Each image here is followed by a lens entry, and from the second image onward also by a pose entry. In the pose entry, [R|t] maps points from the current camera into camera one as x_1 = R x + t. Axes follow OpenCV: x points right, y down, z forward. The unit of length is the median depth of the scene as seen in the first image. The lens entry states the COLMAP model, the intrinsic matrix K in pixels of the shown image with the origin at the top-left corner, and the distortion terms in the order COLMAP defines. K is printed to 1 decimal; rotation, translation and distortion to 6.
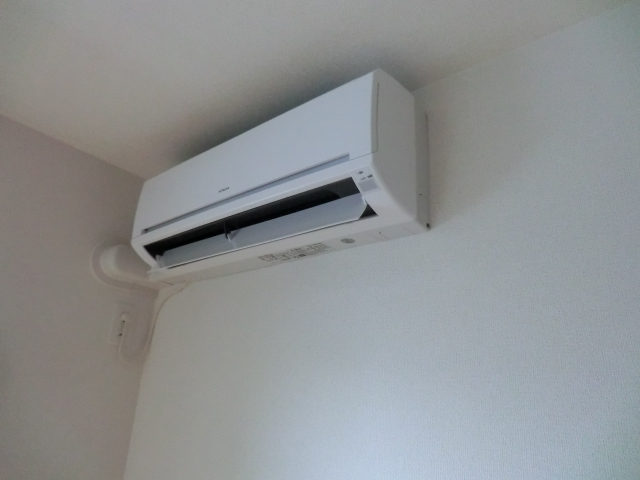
lens RADIAL K [[459.1, 0, 320.3], [0, 459.1, 241.1], [0, 0, 1]] dist [-0.048403, 0.041647]
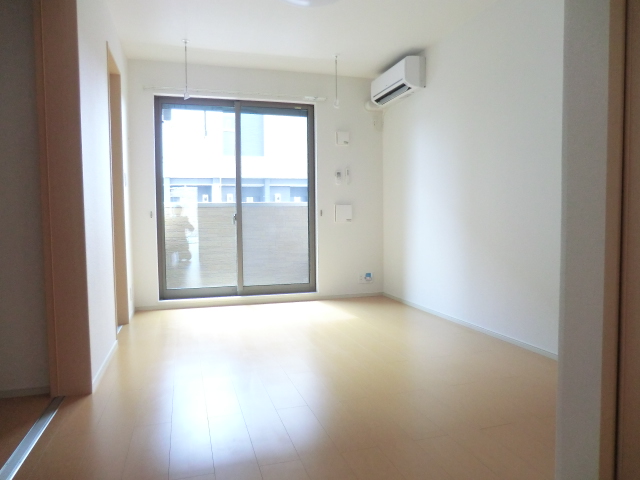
lens RADIAL K [[459.1, 0, 317.4], [0, 459.1, 240.6], [0, 0, 1]] dist [-0.048403, 0.041647]
pose [[0.809862, -0.020575, -0.586260, 1.478002], [0.251591, 0.914987, 0.315437, -0.247631], [0.529930, -0.402958, 0.746189, -2.646787]]
